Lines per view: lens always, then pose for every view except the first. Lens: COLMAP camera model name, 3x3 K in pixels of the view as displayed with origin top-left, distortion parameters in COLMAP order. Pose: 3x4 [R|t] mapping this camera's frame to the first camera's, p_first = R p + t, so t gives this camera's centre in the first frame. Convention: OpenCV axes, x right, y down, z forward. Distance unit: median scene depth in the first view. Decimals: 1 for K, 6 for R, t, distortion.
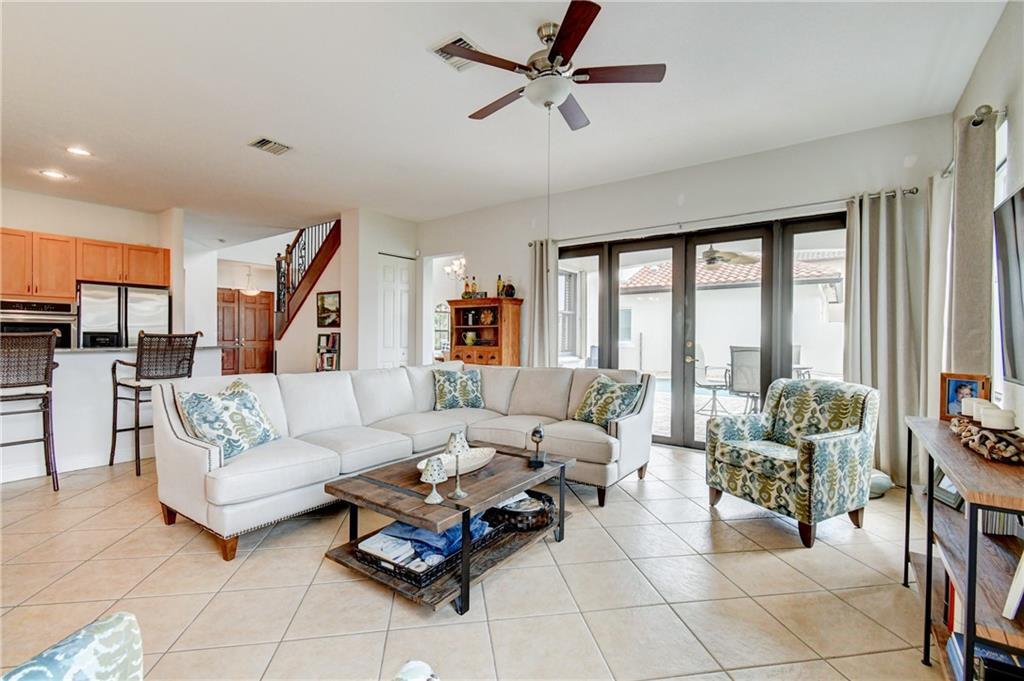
lens RADIAL K [[449.5, 0, 509.8], [0, 449.5, 338.6], [0, 0, 1]] dist [0.000817, -0.001011]
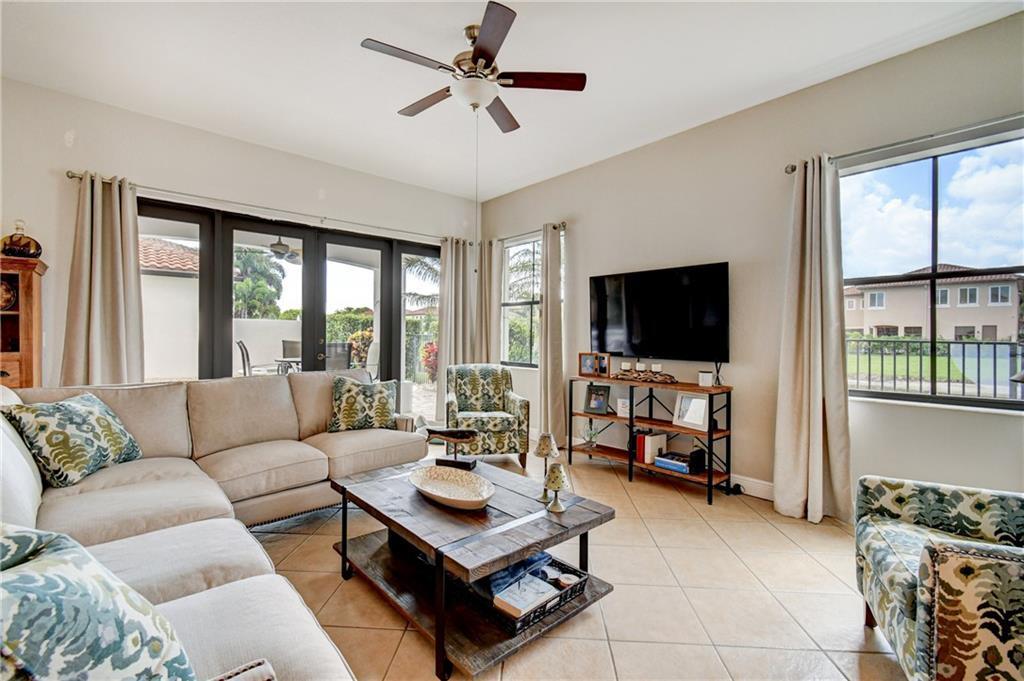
lens RADIAL K [[449.5, 0, 509.8], [0, 449.5, 338.6], [0, 0, 1]] dist [0.000817, -0.001011]
pose [[0.216892, -0.013272, 0.976105, -0.681673], [-0.002800, 0.999895, 0.014218, -0.012146], [-0.976192, -0.005817, 0.216832, 0.537461]]
